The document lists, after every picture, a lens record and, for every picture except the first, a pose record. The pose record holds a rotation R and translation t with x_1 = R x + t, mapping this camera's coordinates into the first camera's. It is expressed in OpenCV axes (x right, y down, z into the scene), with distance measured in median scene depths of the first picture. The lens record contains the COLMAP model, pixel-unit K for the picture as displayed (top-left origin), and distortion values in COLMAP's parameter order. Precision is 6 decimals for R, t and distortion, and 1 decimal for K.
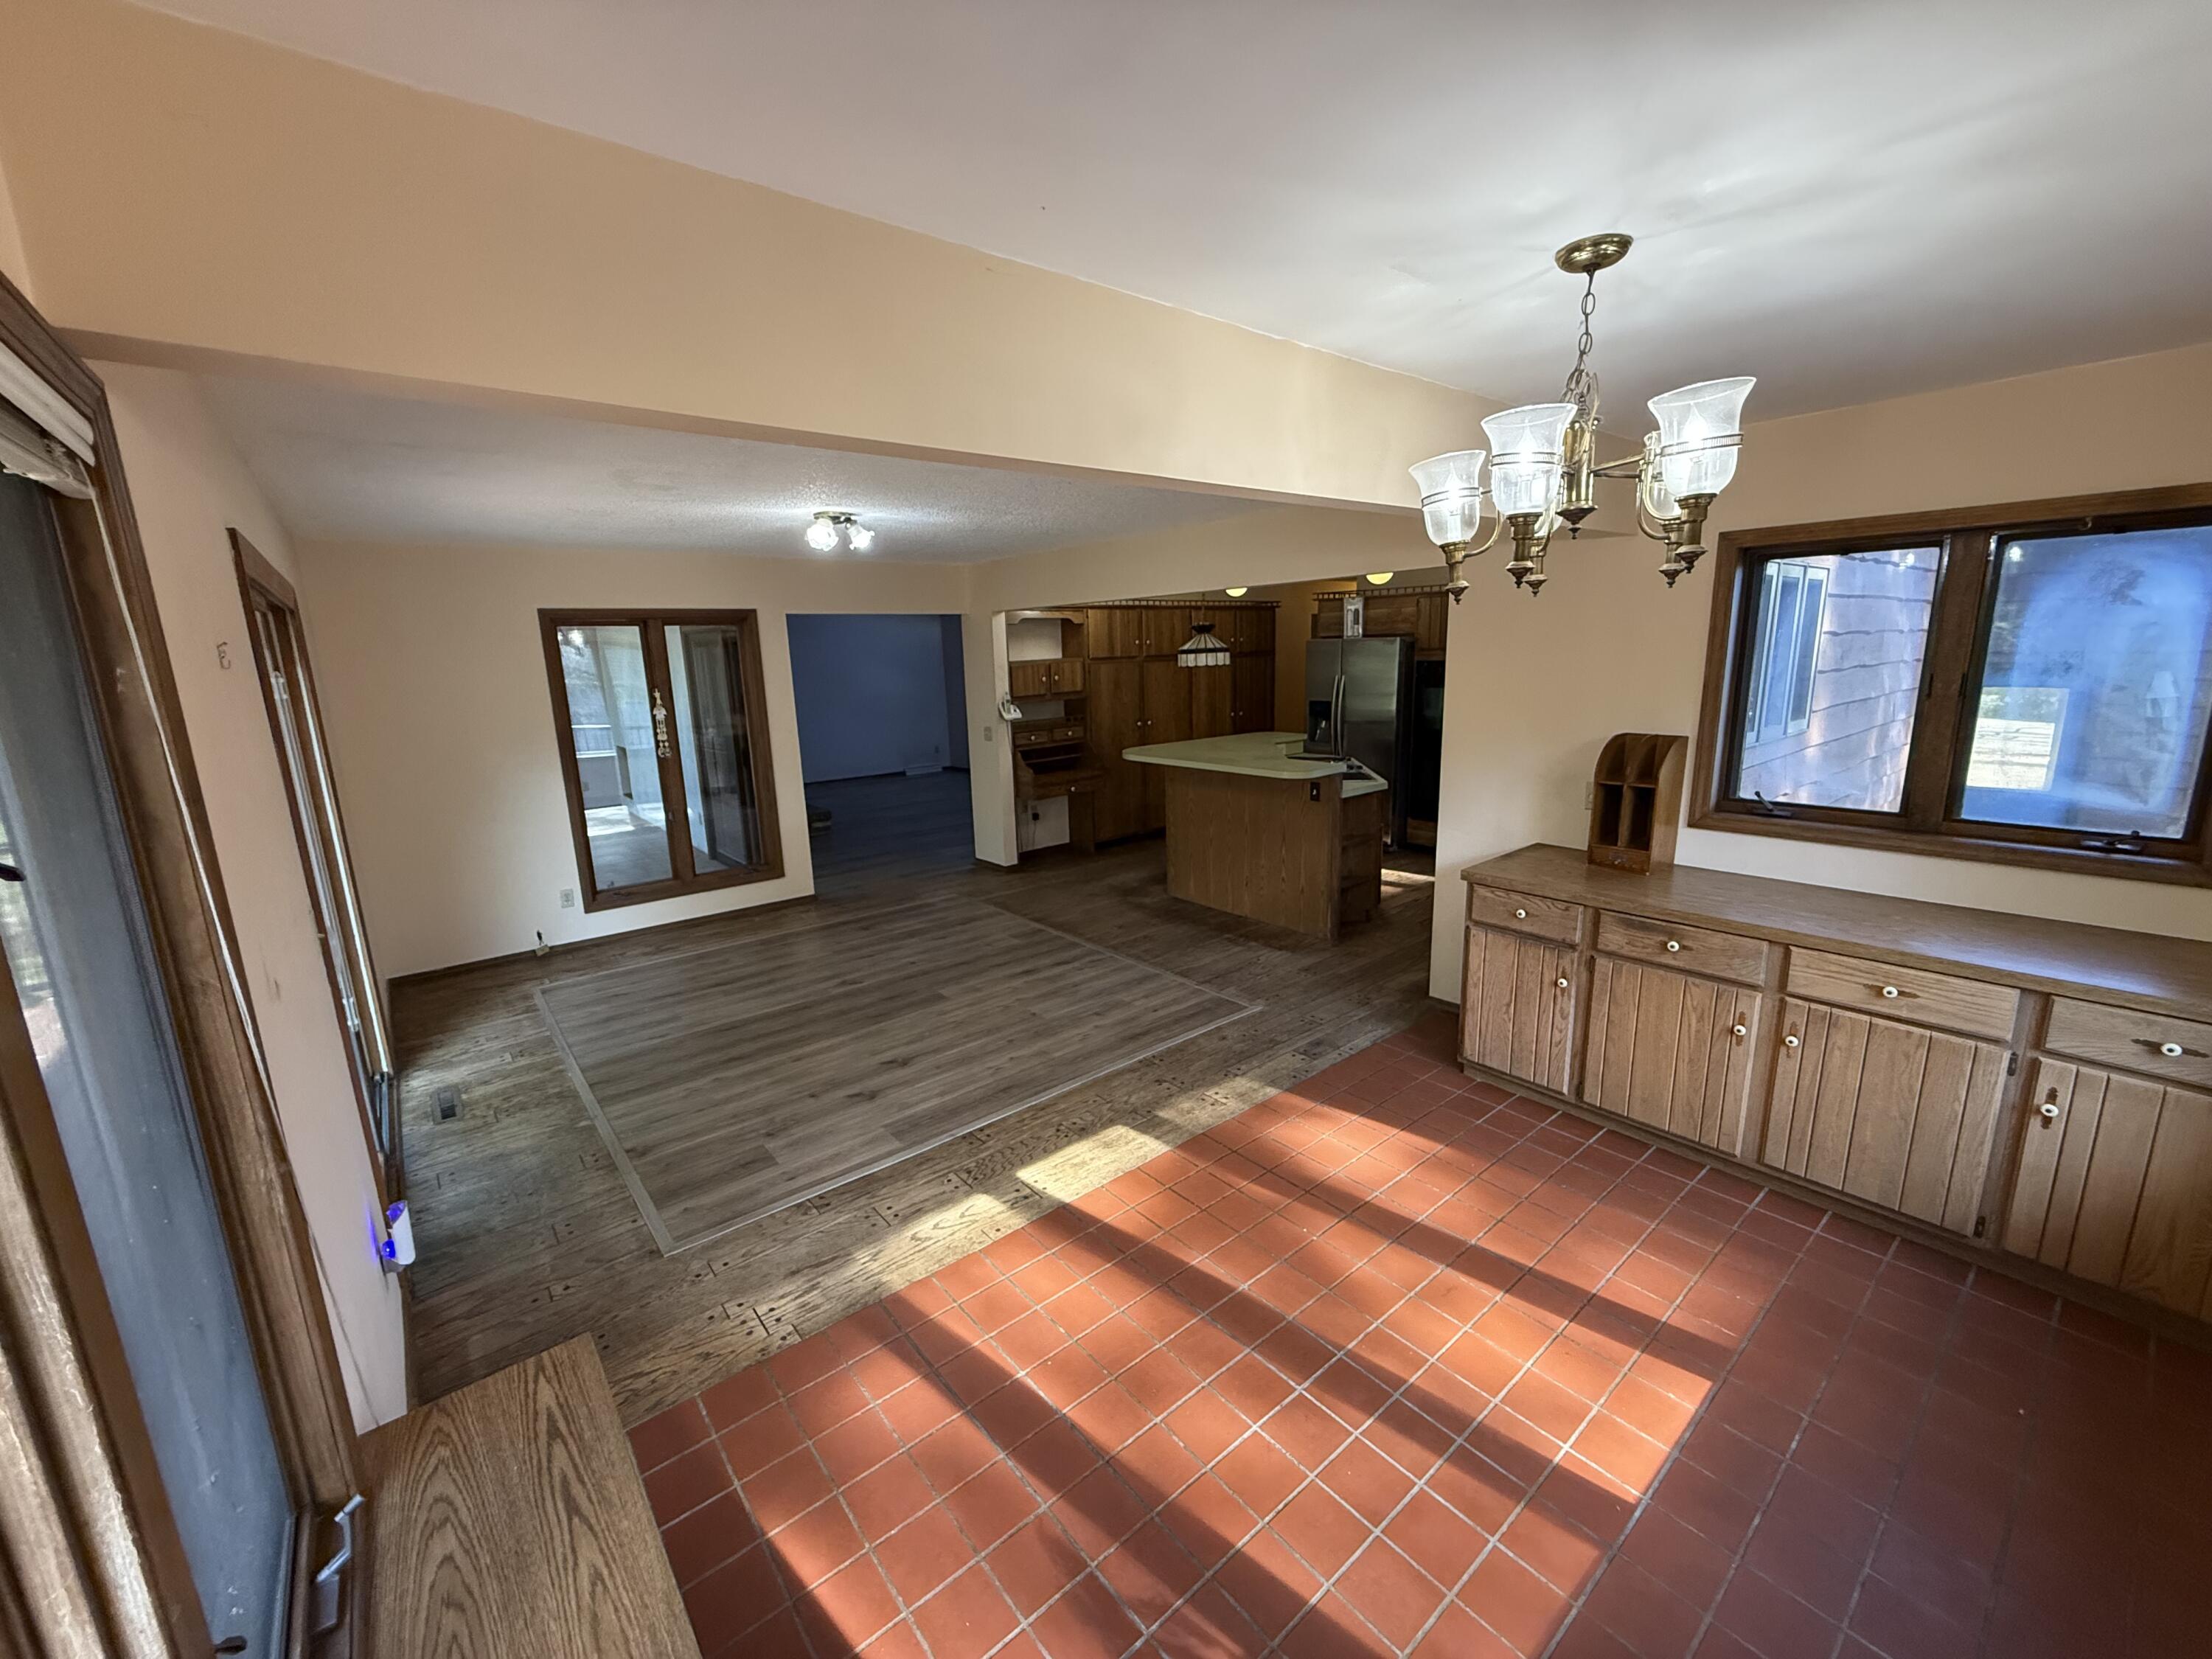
lens RADIAL K [[877.9, 0, 1100.5], [0, 877.9, 839.5], [0, 0, 1]] dist [-0.000592, -0.000021]
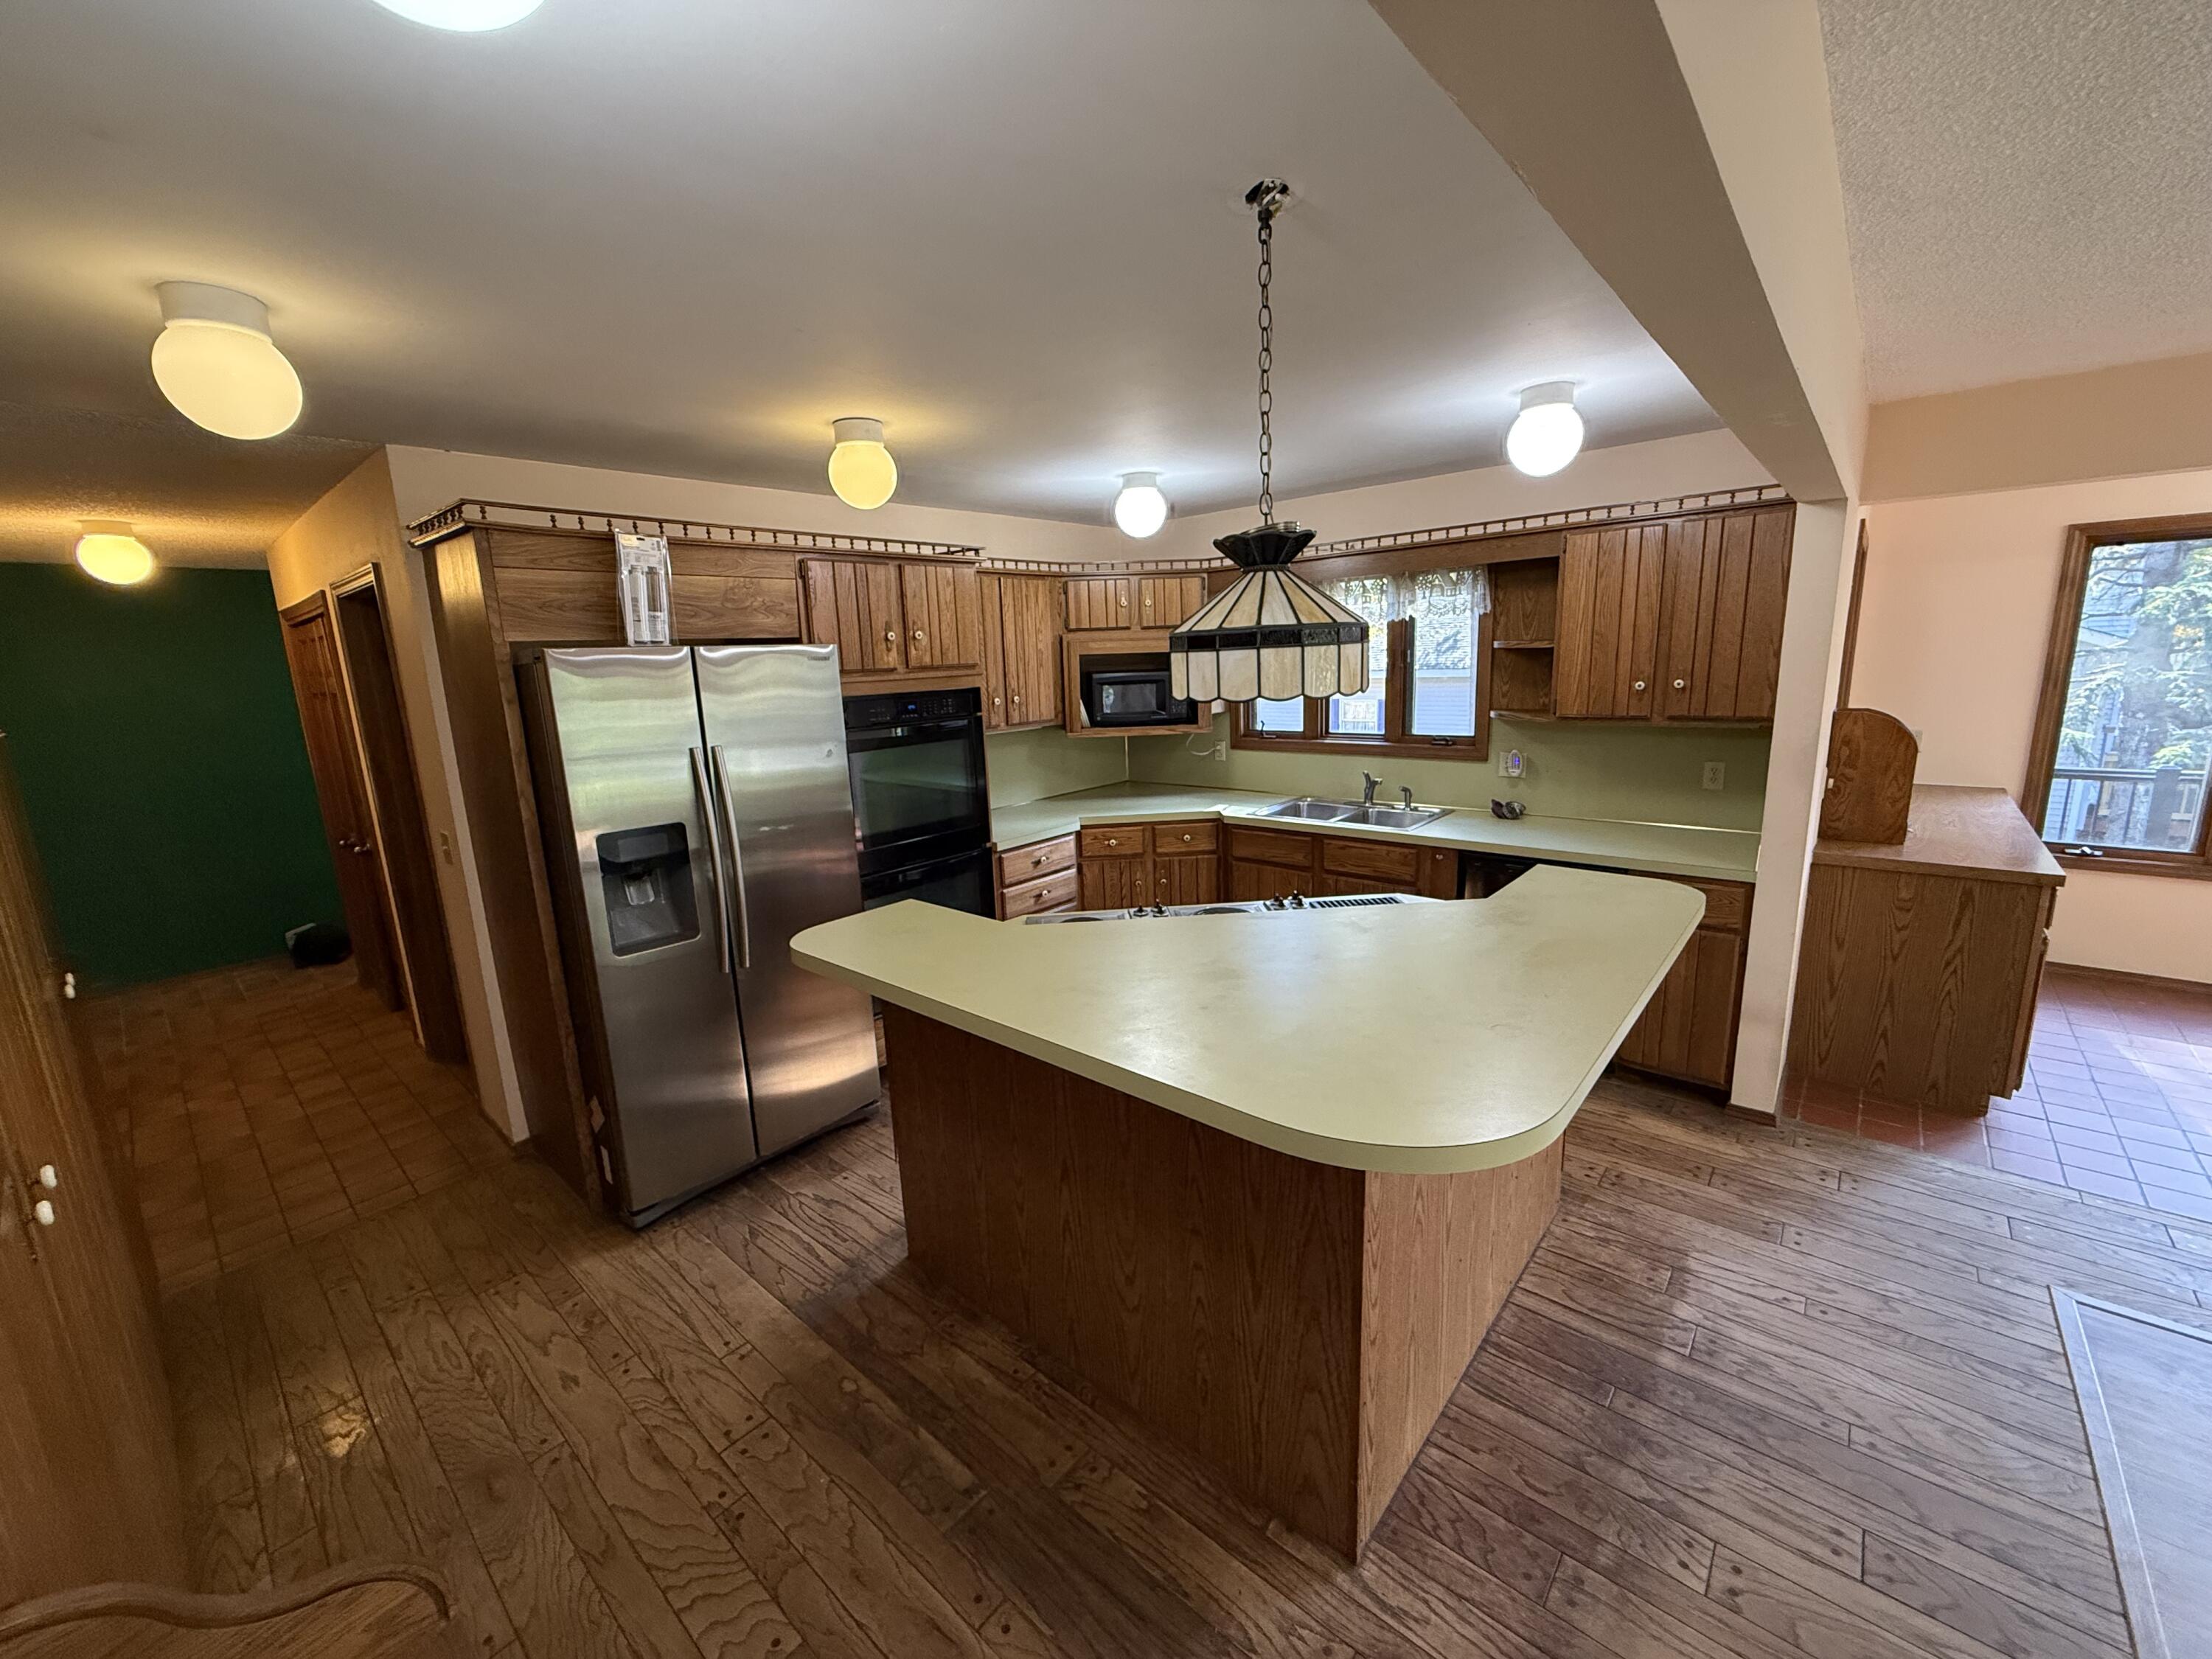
lens RADIAL K [[877.9, 0, 1098.9], [0, 877.9, 830.5], [0, 0, 1]] dist [-0.000592, -0.000021]
pose [[-0.159995, -0.159199, 0.974196, -0.133116], [0.254183, 0.946985, 0.196498, -0.217690], [-0.953831, 0.279062, -0.111047, 1.058570]]
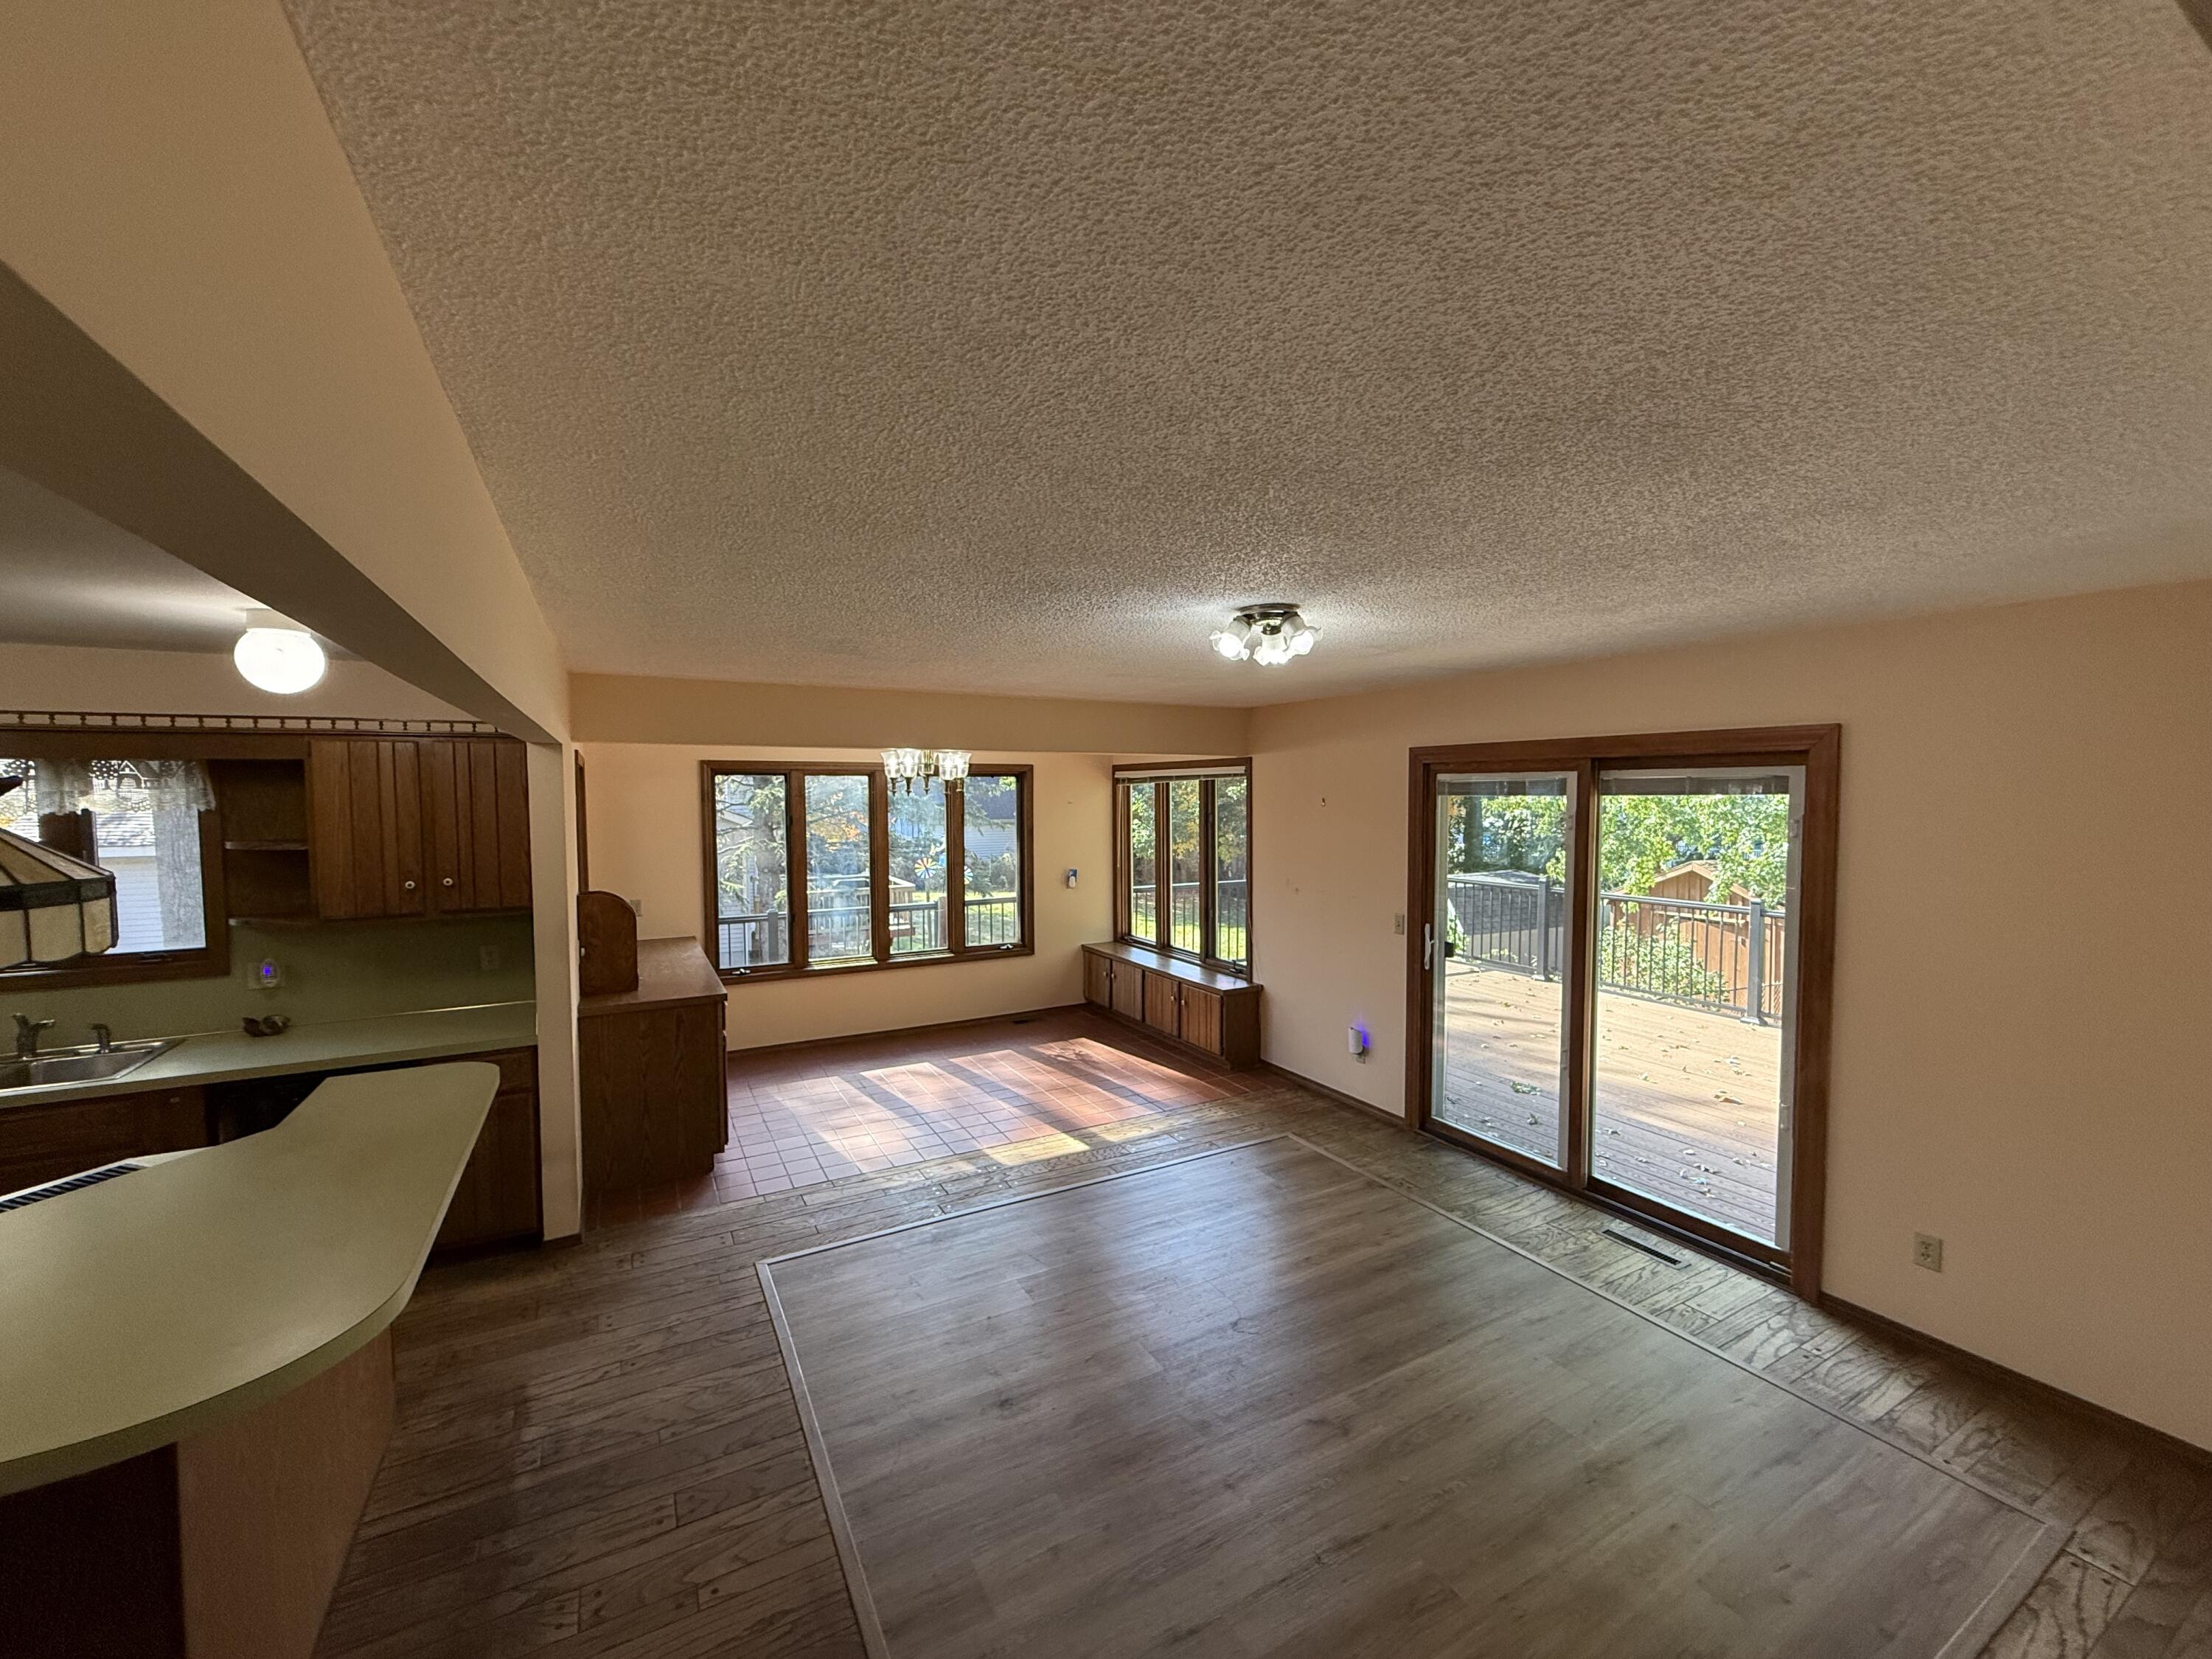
lens RADIAL K [[877.9, 0, 1101.3], [0, 877.9, 833.2], [0, 0, 1]] dist [-0.000592, -0.000021]
pose [[-0.982556, 0.026640, 0.184049, -0.198553], [0.073033, 0.965450, 0.250146, -0.254764], [-0.171026, 0.259224, -0.950554, 1.117040]]
